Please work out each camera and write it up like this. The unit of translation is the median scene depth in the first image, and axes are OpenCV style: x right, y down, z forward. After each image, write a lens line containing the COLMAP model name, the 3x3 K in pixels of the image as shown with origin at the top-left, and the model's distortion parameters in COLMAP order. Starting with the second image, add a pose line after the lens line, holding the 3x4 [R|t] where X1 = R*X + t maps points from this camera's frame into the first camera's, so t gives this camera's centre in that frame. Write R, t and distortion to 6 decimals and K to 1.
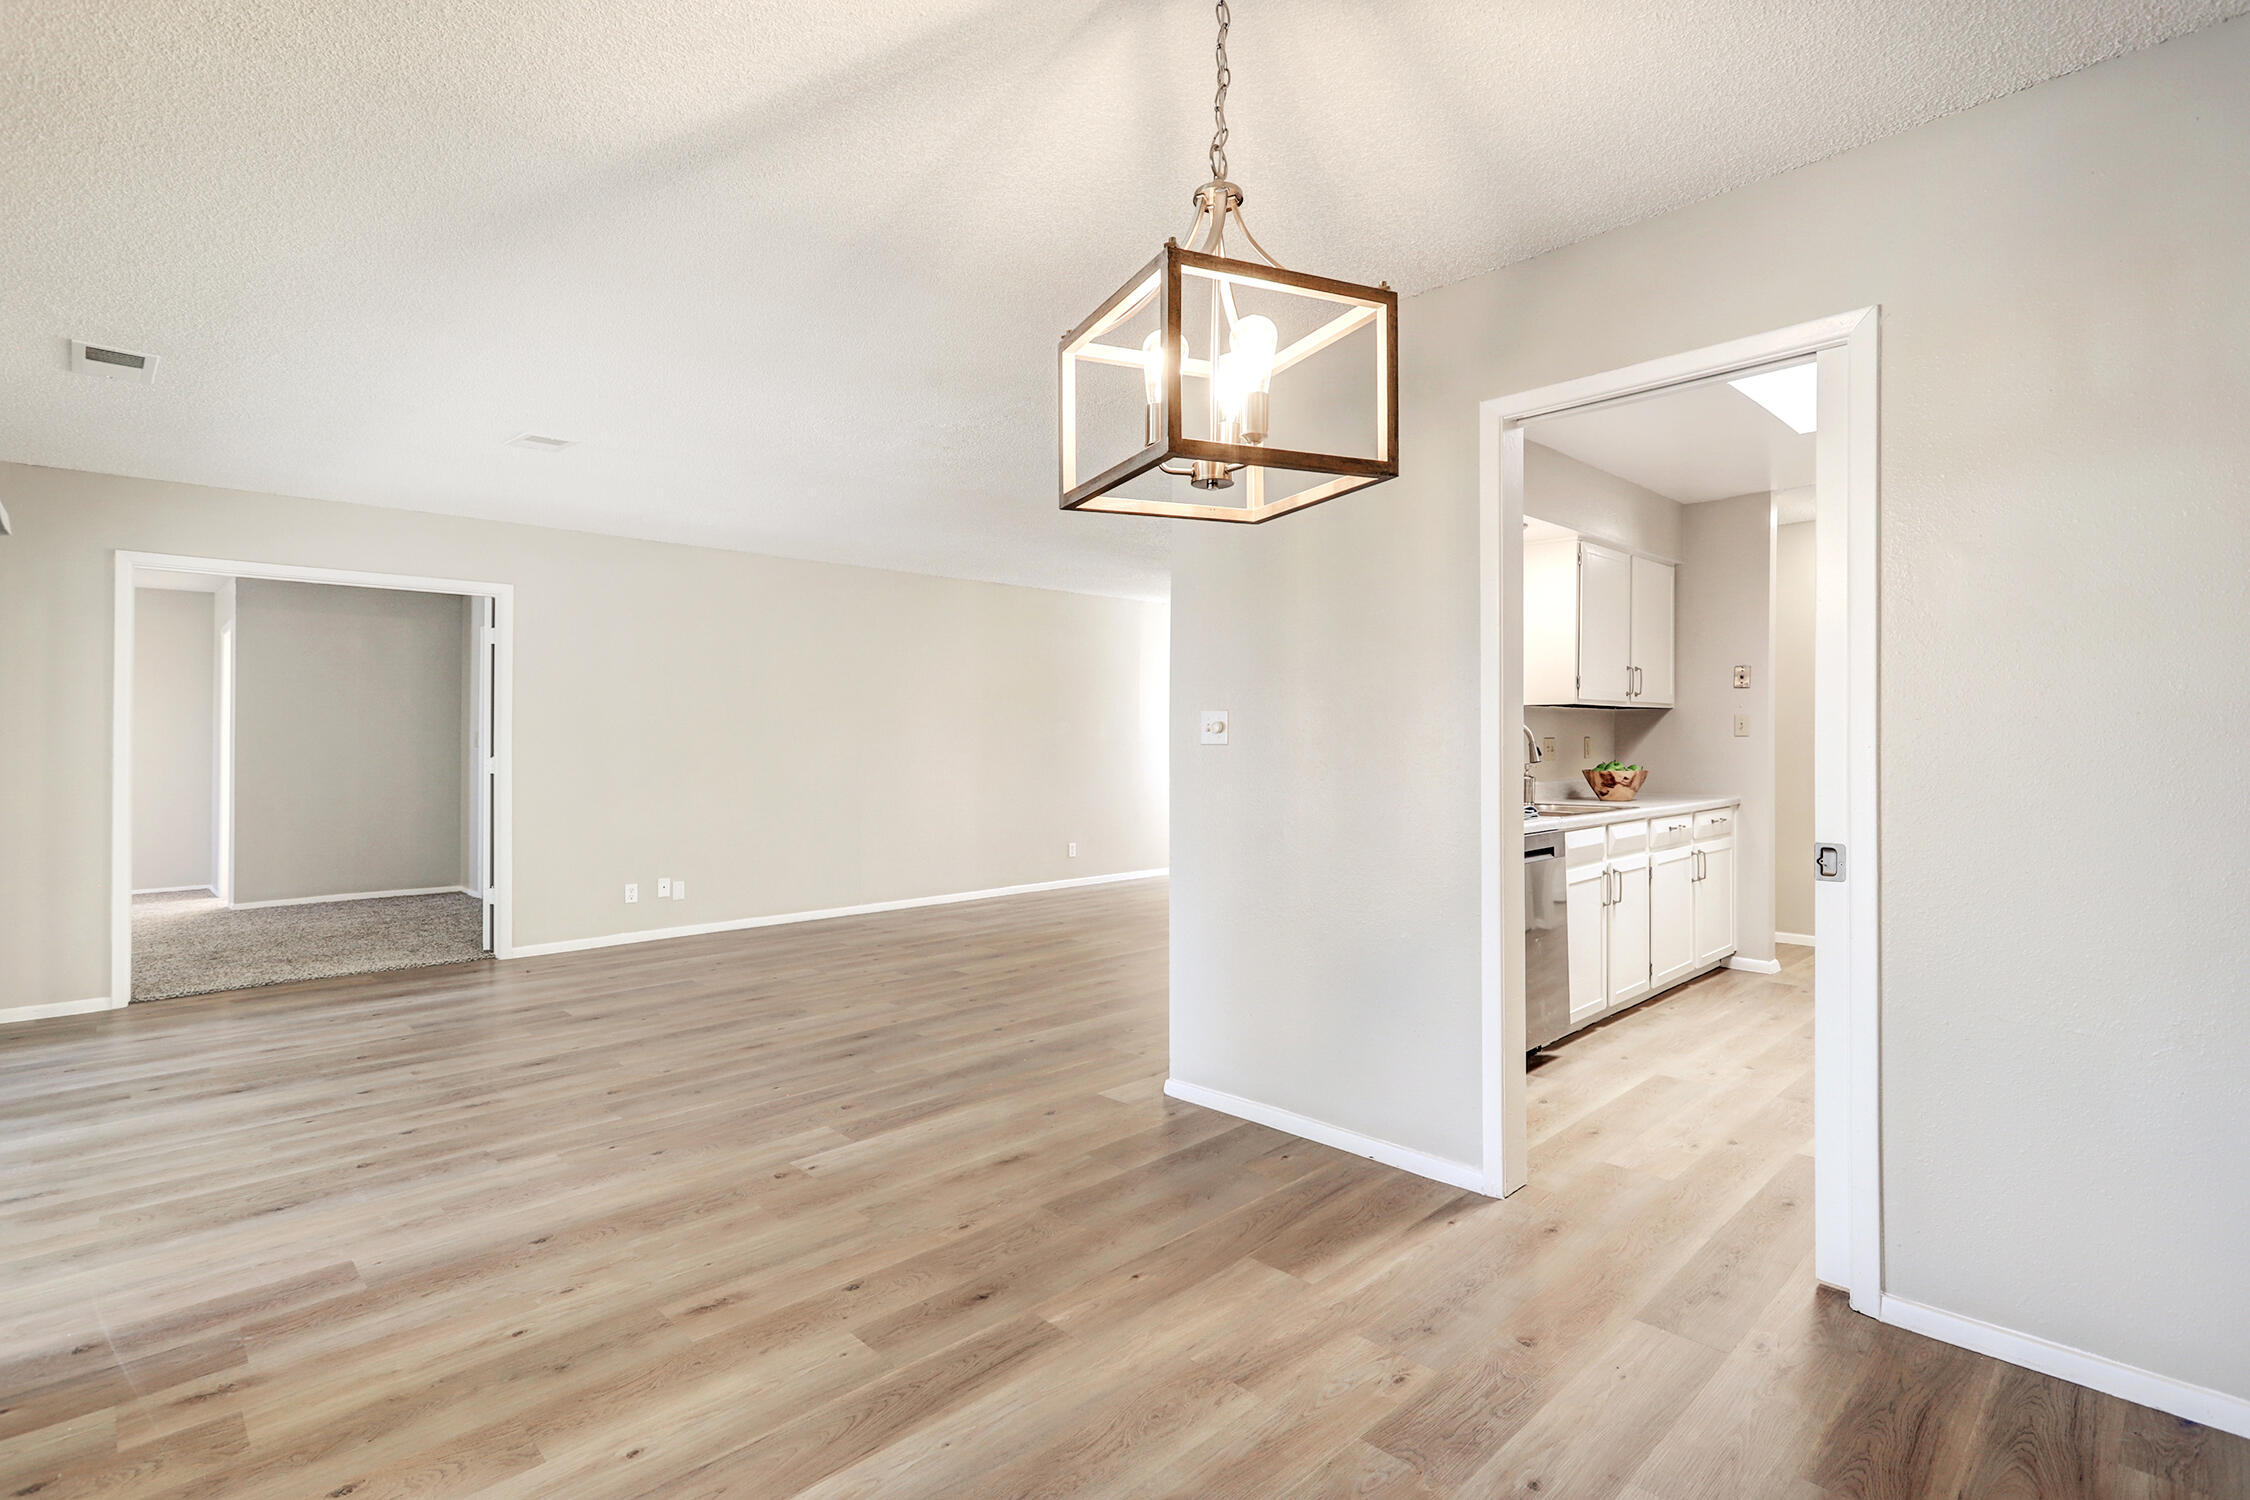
lens RADIAL K [[1067.8, 0, 1122.0], [0, 1067.8, 744.3], [0, 0, 1]] dist [0.000159, 0.000653]
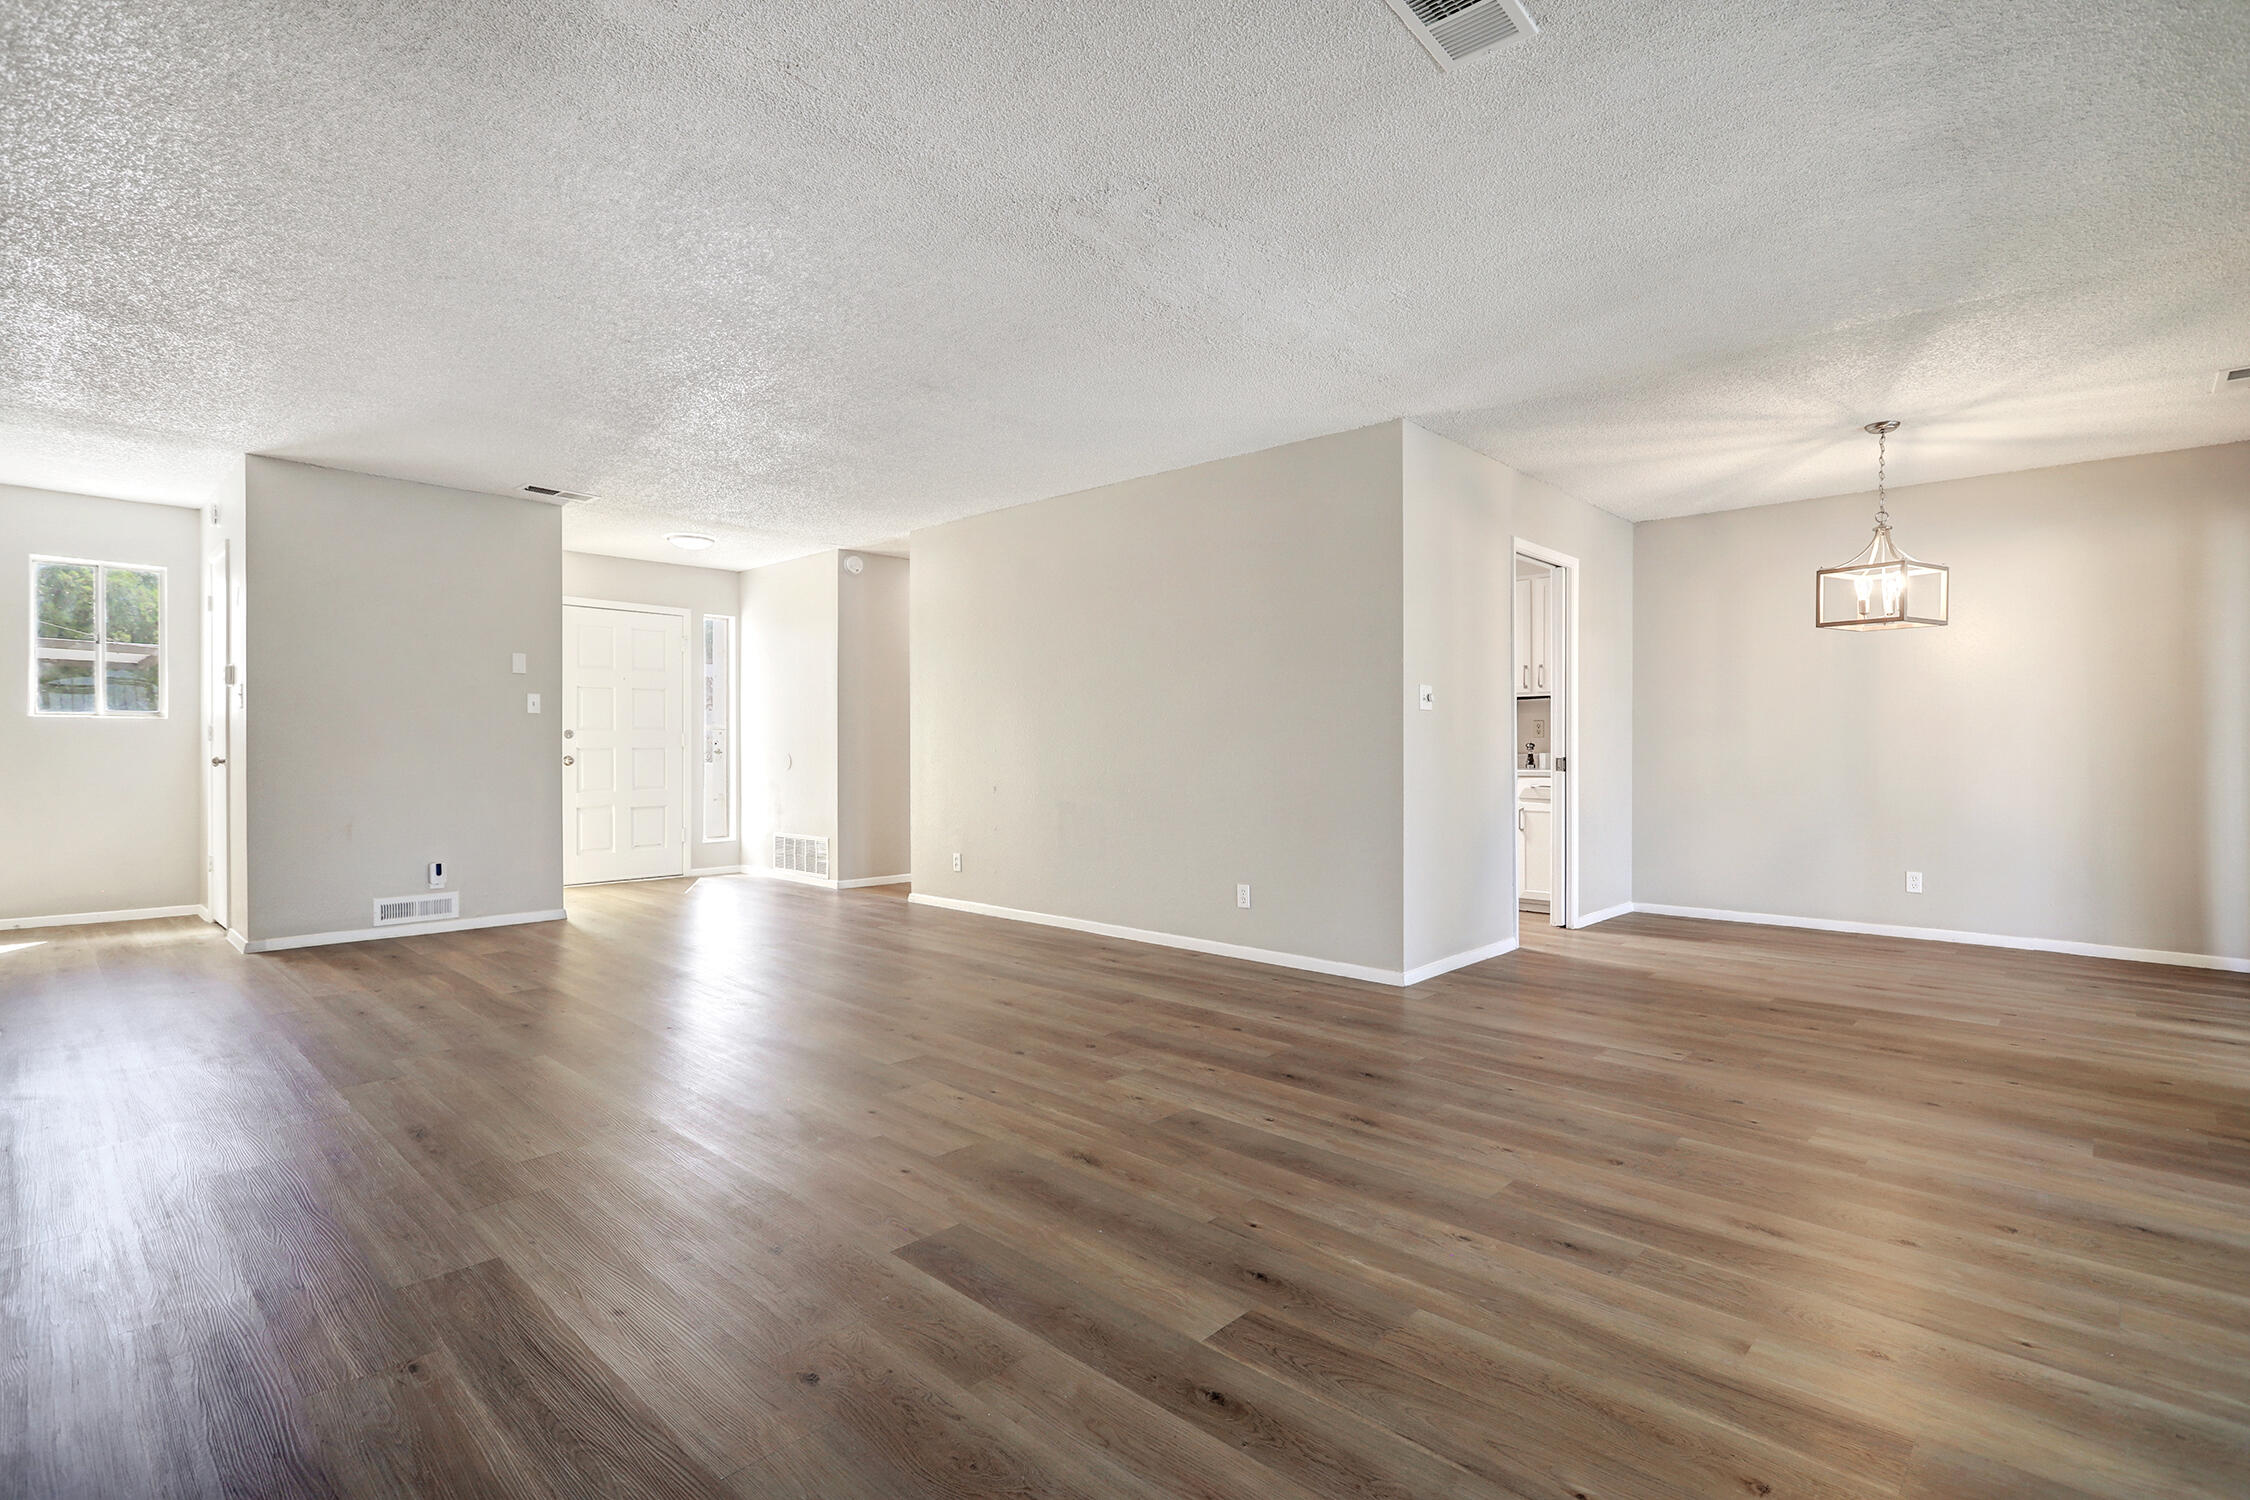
lens RADIAL K [[1067.8, 0, 1122.0], [0, 1067.8, 744.3], [0, 0, 1]] dist [0.000159, 0.000653]
pose [[-0.047644, 0.007016, 0.998840, -1.057657], [0.000642, 0.999975, -0.006993, 0.045117], [-0.998864, 0.000308, -0.047648, 1.223873]]
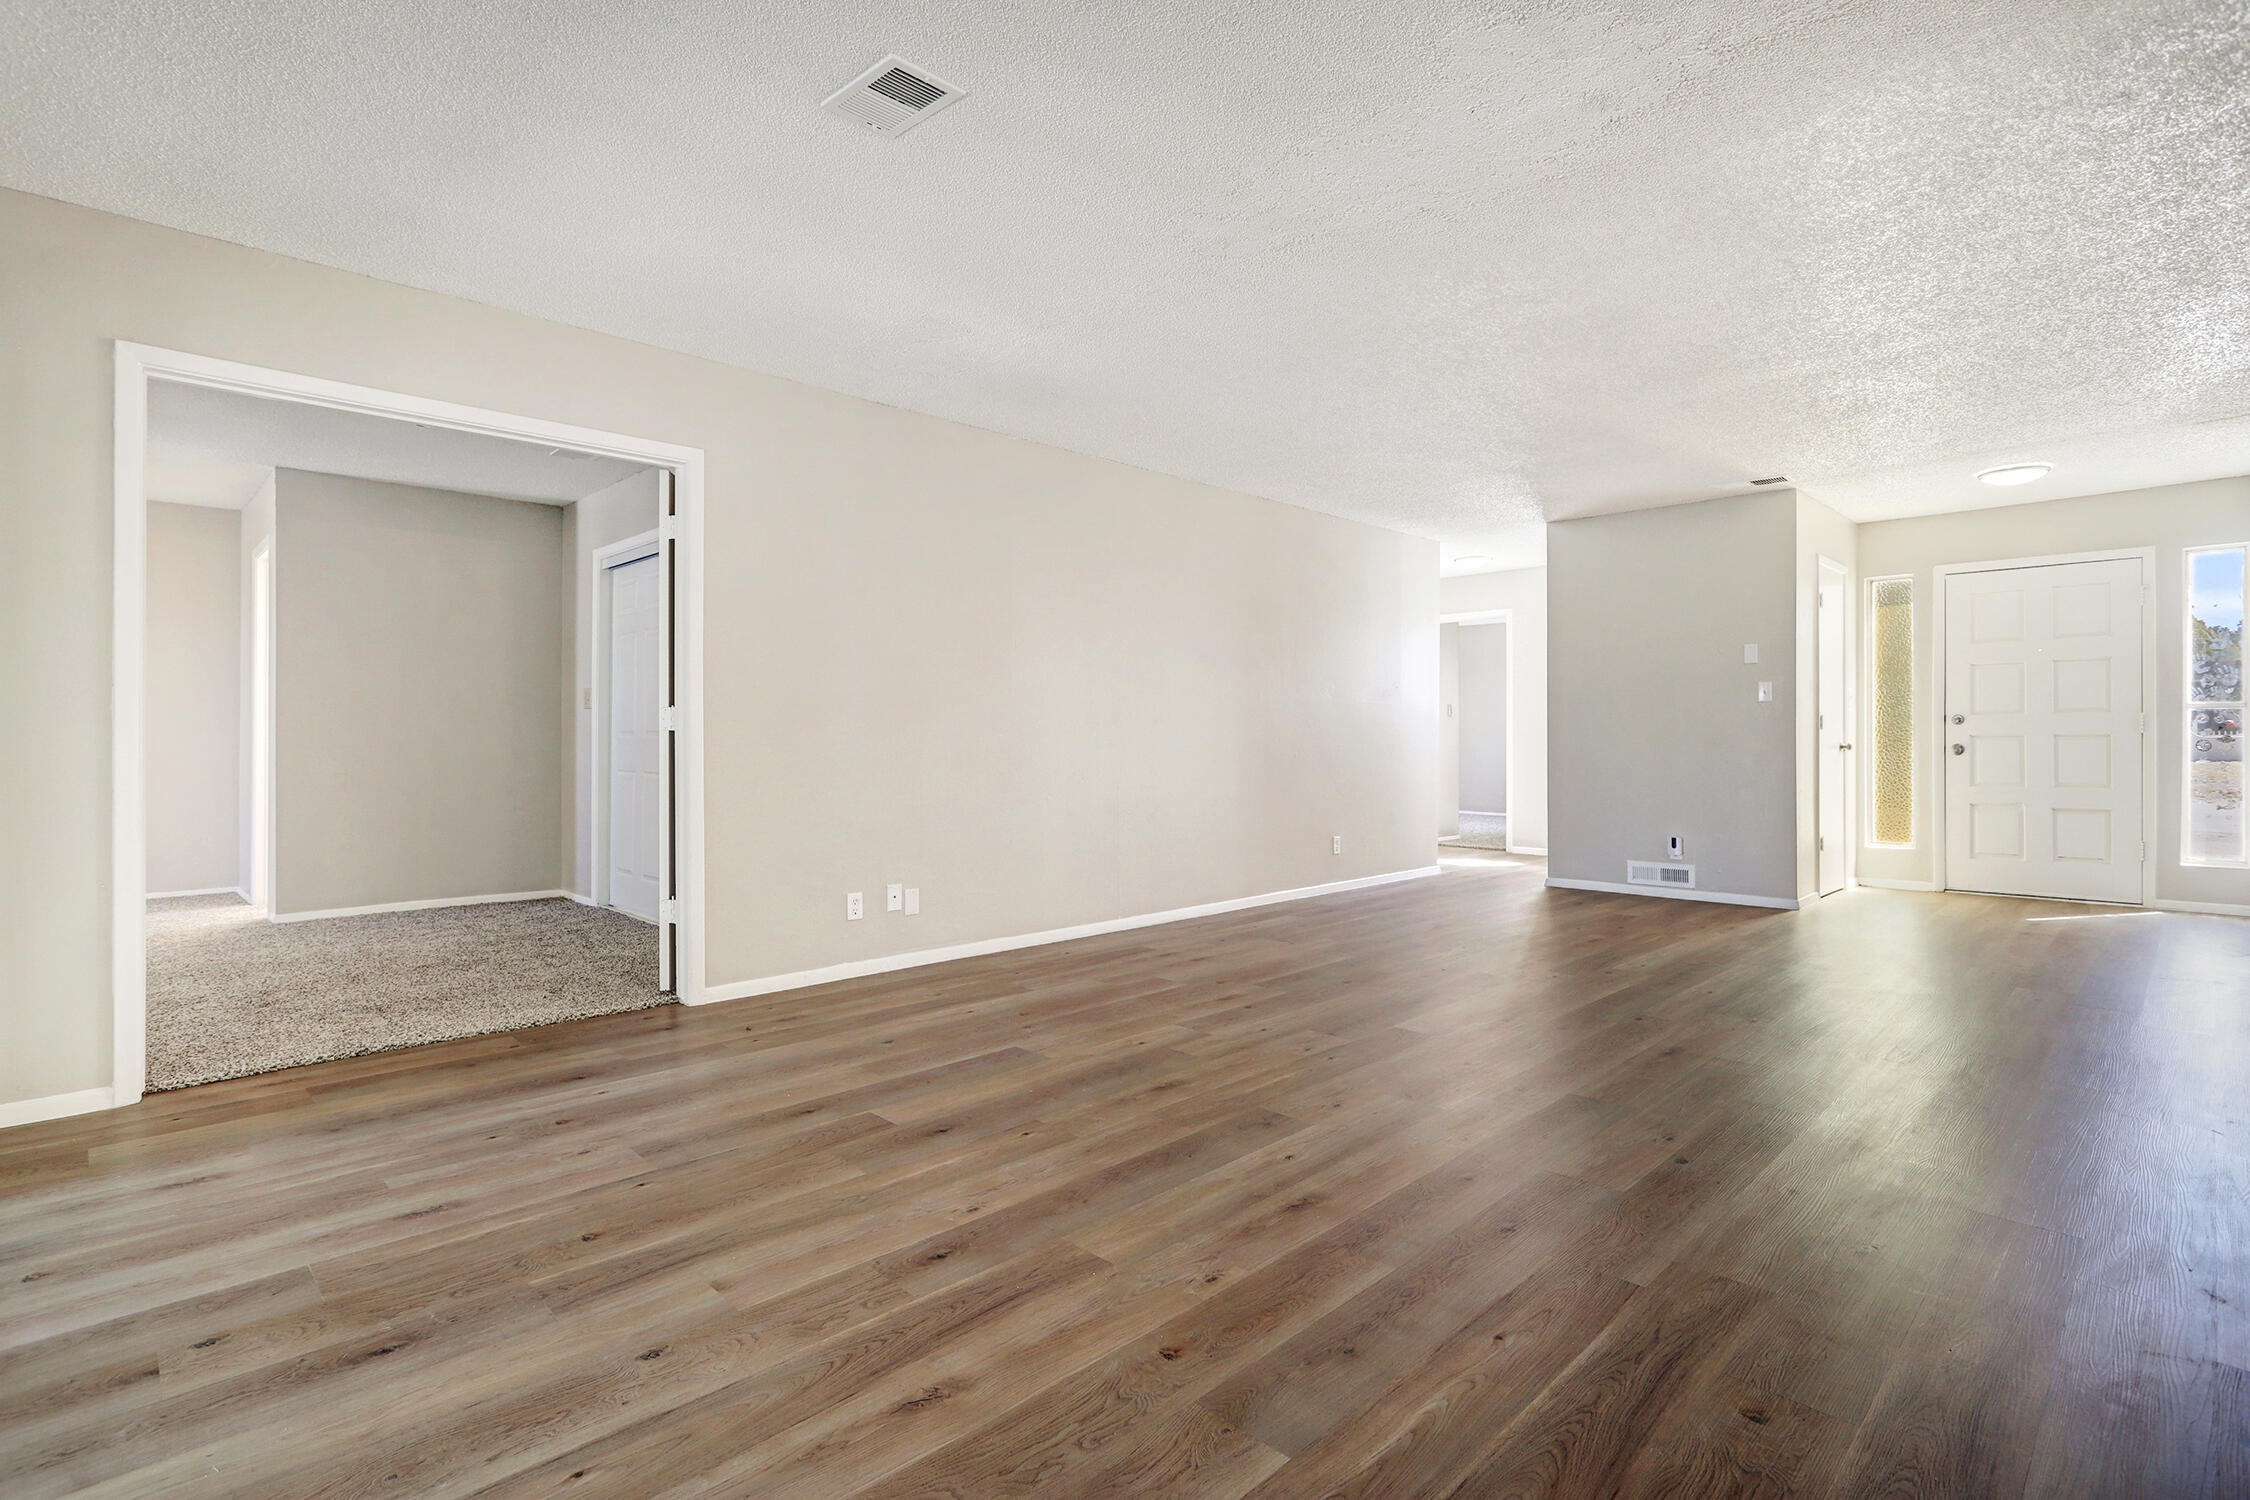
lens RADIAL K [[1059.1, 0, 1125.0], [0, 1059.1, 750.0], [0, 0, 1]] dist [-0.005910, 0.000008]
pose [[0.999951, 0.002817, 0.009491, -0.451424], [-0.002914, 0.999944, 0.010133, 0.046565], [-0.009462, -0.010160, 0.999904, 0.476383]]
